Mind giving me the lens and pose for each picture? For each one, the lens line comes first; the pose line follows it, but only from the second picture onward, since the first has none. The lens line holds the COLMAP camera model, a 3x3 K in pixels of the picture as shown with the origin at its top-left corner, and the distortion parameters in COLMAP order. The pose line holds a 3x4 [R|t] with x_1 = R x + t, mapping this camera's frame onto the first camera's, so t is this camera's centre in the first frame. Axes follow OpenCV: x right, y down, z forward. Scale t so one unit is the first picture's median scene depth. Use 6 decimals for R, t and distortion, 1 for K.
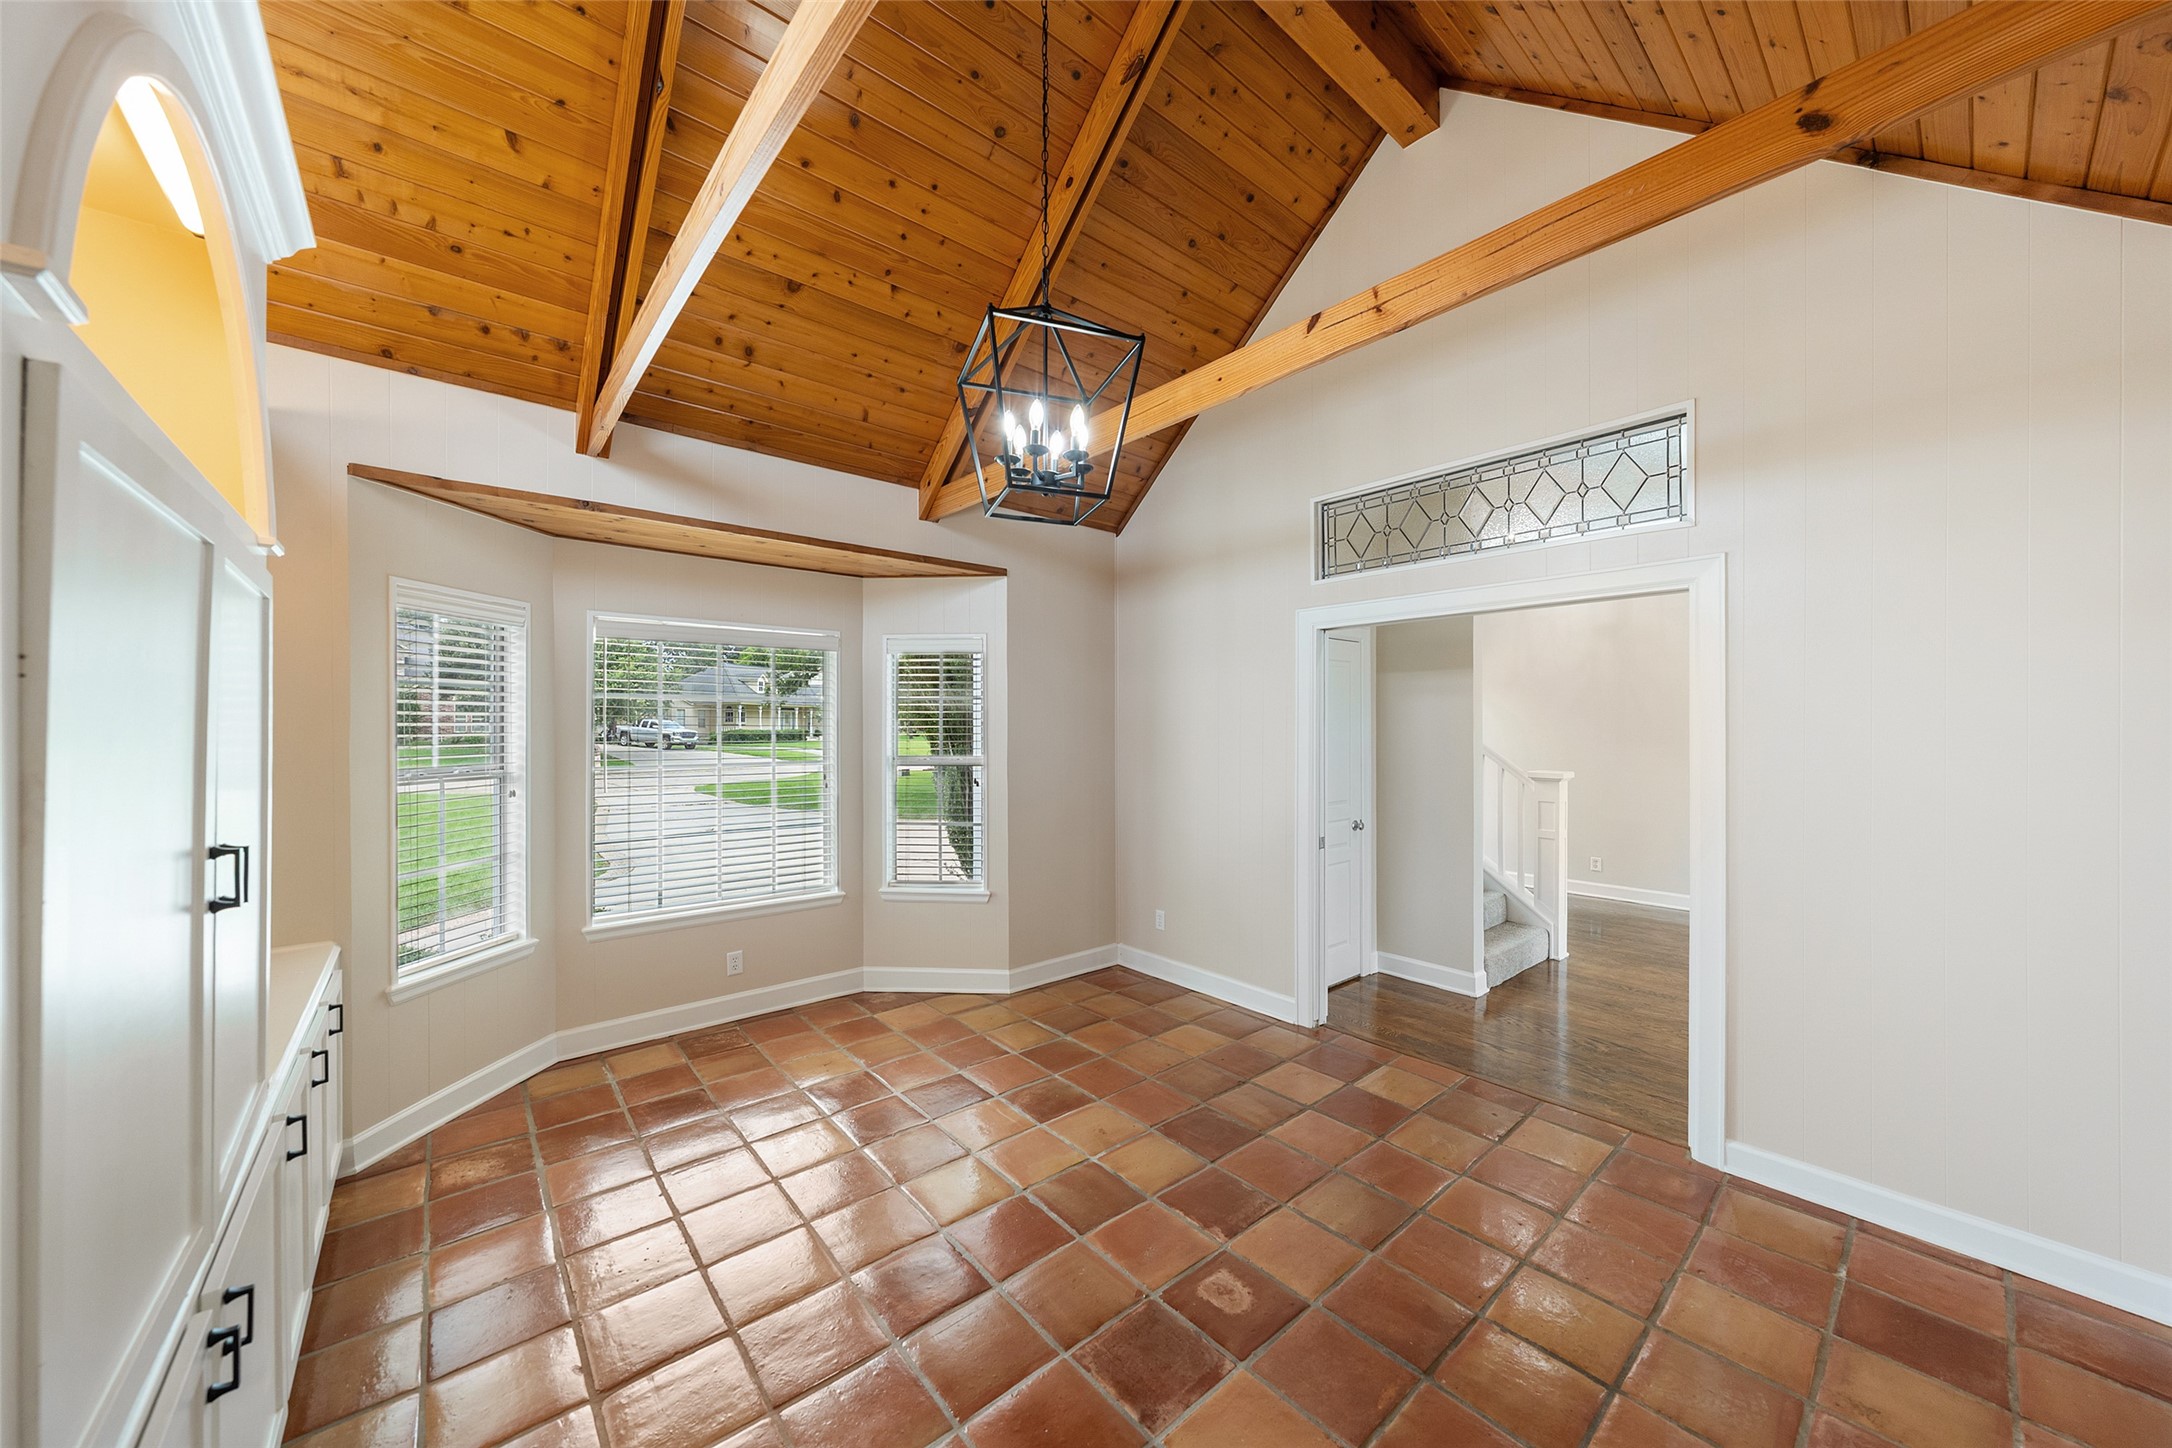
lens RADIAL K [[758.5, 0, 1088.6], [0, 758.5, 724.1], [0, 0, 1]] dist [-0.005445, -0.000456]
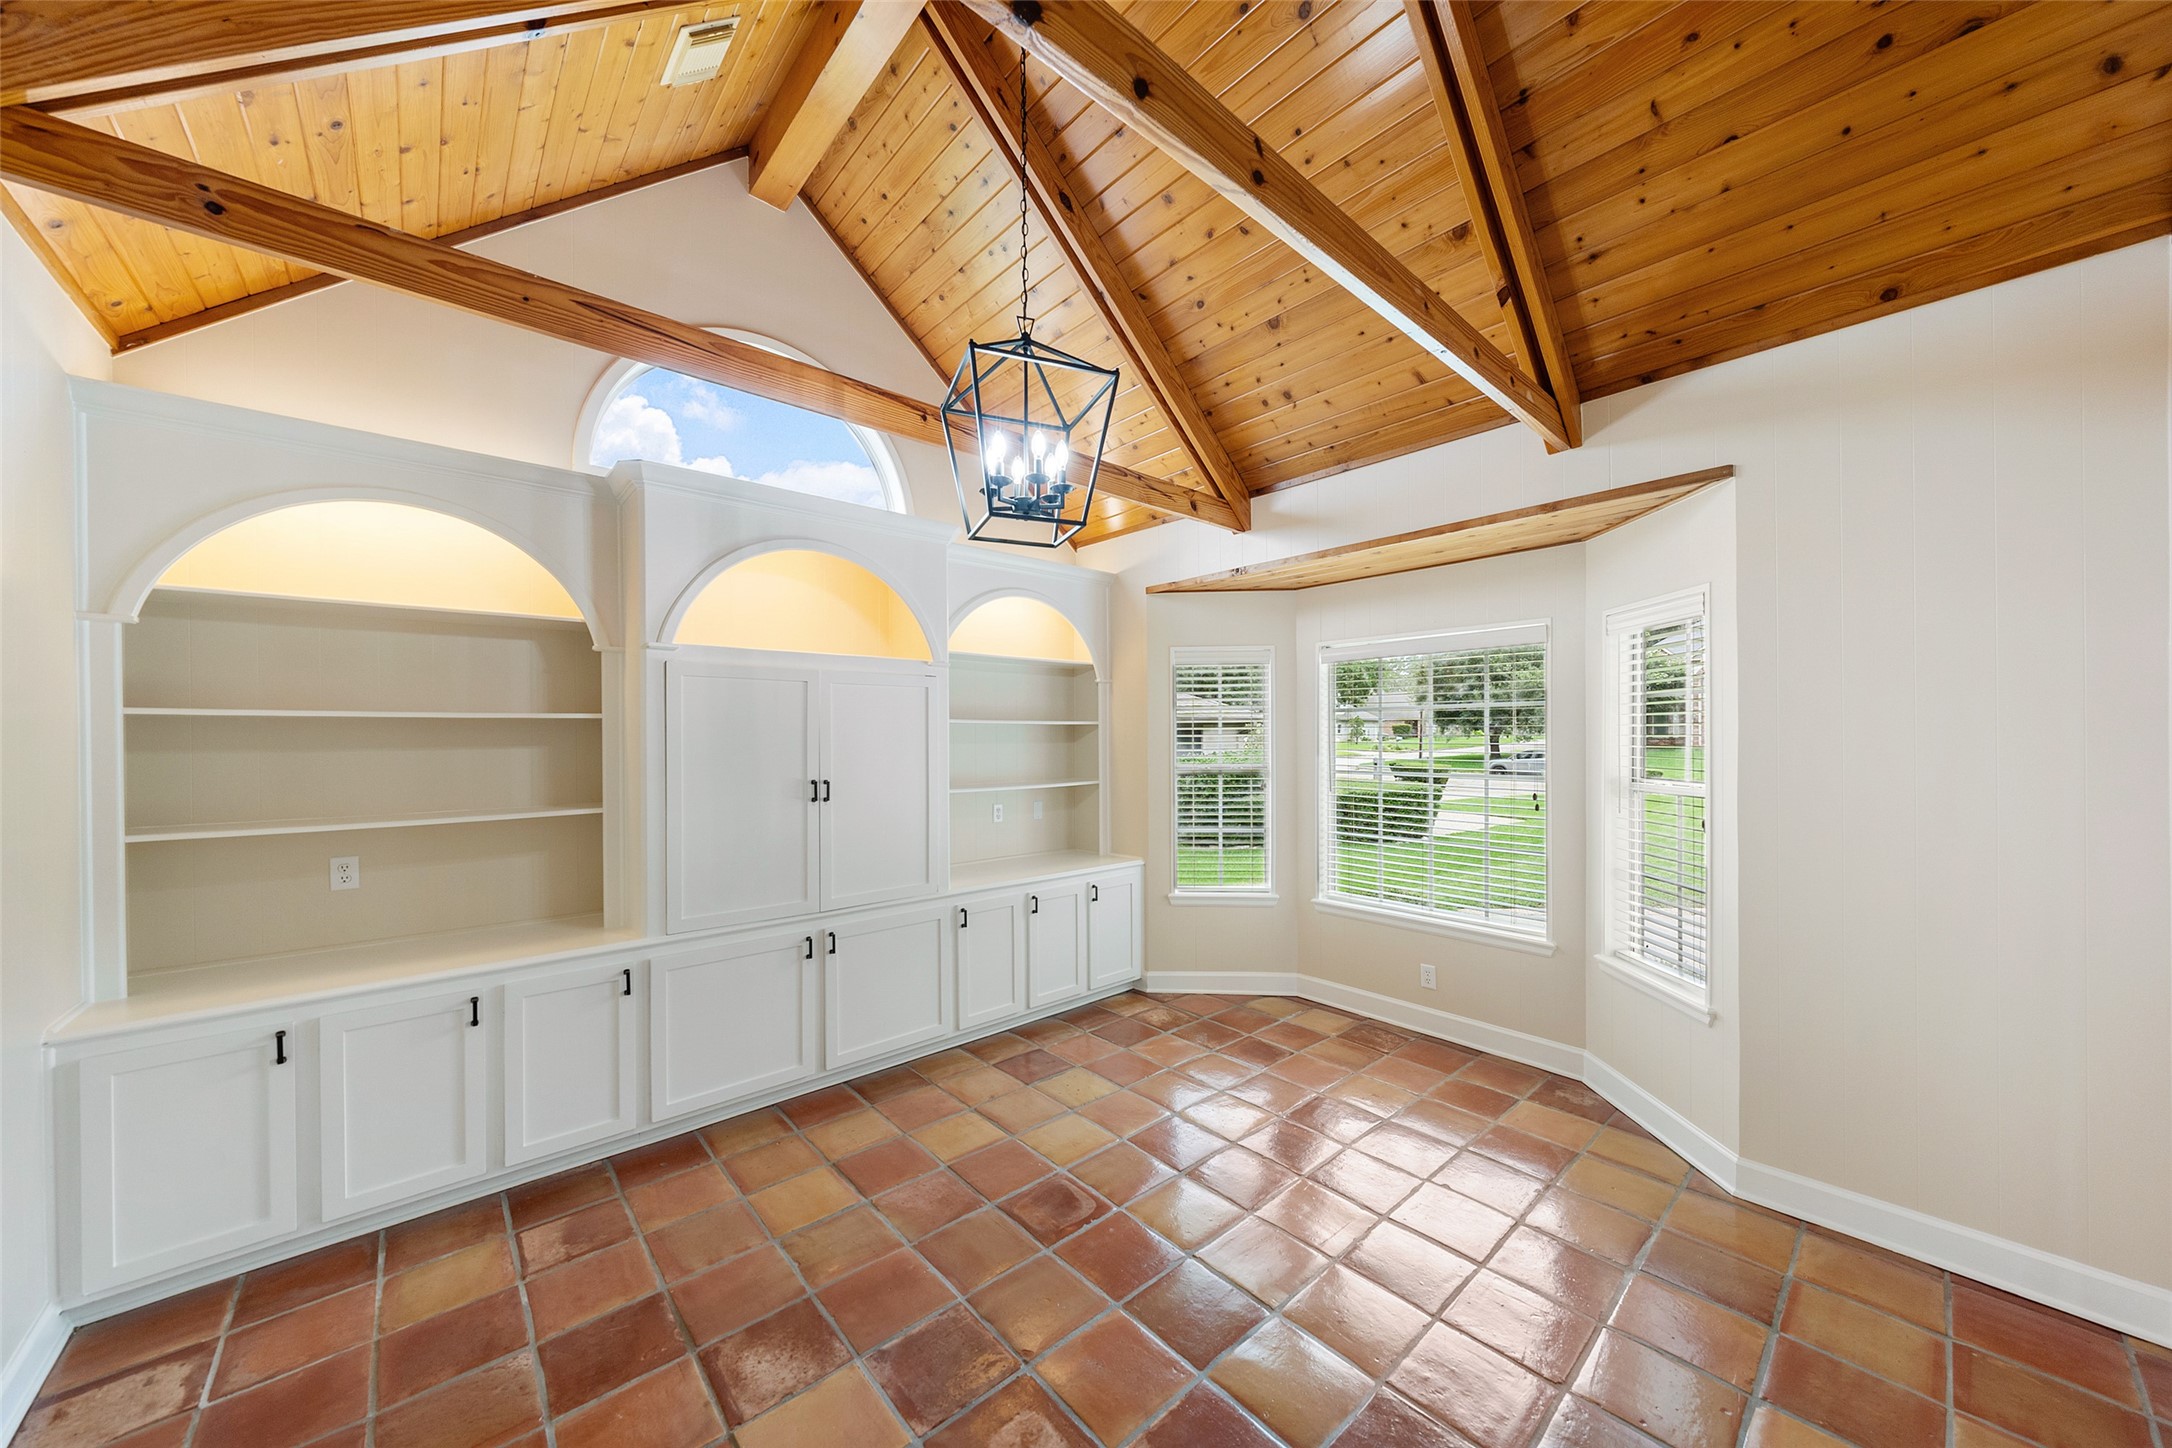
lens RADIAL K [[758.5, 0, 1091.0], [0, 758.5, 735.1], [0, 0, 1]] dist [-0.005445, -0.000456]
pose [[0.018197, -0.001165, -0.999834, 0.607926], [0.007020, 0.999975, -0.001037, 0.000086], [0.999810, -0.007000, 0.018205, 0.653384]]
